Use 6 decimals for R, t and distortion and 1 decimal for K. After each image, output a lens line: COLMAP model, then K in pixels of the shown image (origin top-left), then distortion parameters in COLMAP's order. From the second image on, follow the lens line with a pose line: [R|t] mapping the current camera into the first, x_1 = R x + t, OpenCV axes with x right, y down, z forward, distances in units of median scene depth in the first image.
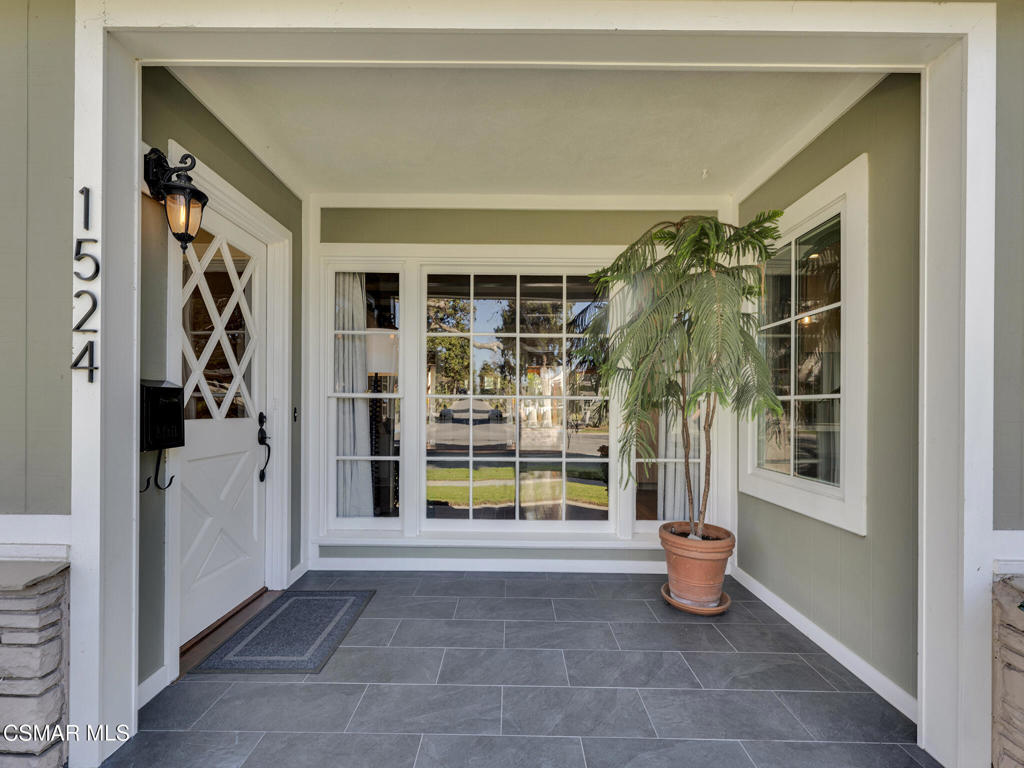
lens RADIAL K [[442.8, 0, 512.6], [0, 442.8, 405.4], [0, 0, 1]] dist [-0.000556, 0.000166]
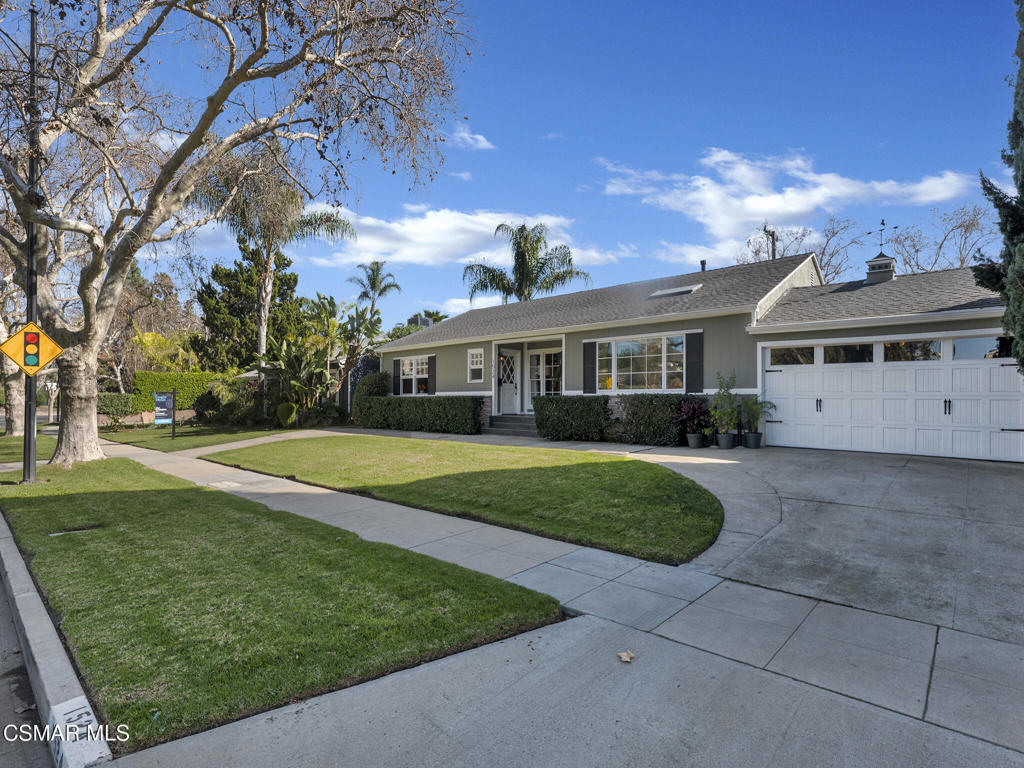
lens RADIAL K [[427.8, 0, 523.4], [0, 427.8, 396.8], [0, 0, 1]] dist [-0.003357, 0.000267]
pose [[0.738722, -0.009502, -0.673943, 3.504784], [0.003455, 0.999941, -0.010311, 0.272884], [0.674001, 0.005288, 0.738712, -3.288032]]
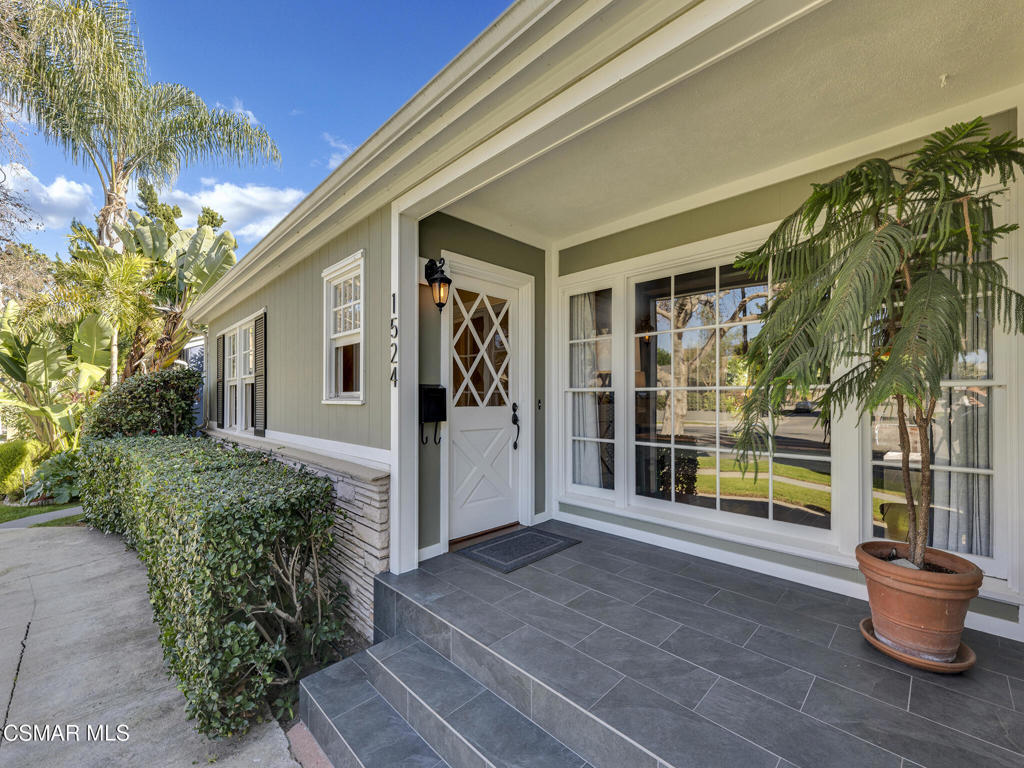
lens RADIAL K [[427.8, 0, 523.4], [0, 427.8, 396.8], [0, 0, 1]] dist [-0.003357, 0.000267]
pose [[0.713588, -0.010331, -0.700489, 0.484161], [0.006954, 0.999946, -0.007664, 0.007242], [0.700531, 0.000598, 0.713622, -0.003299]]
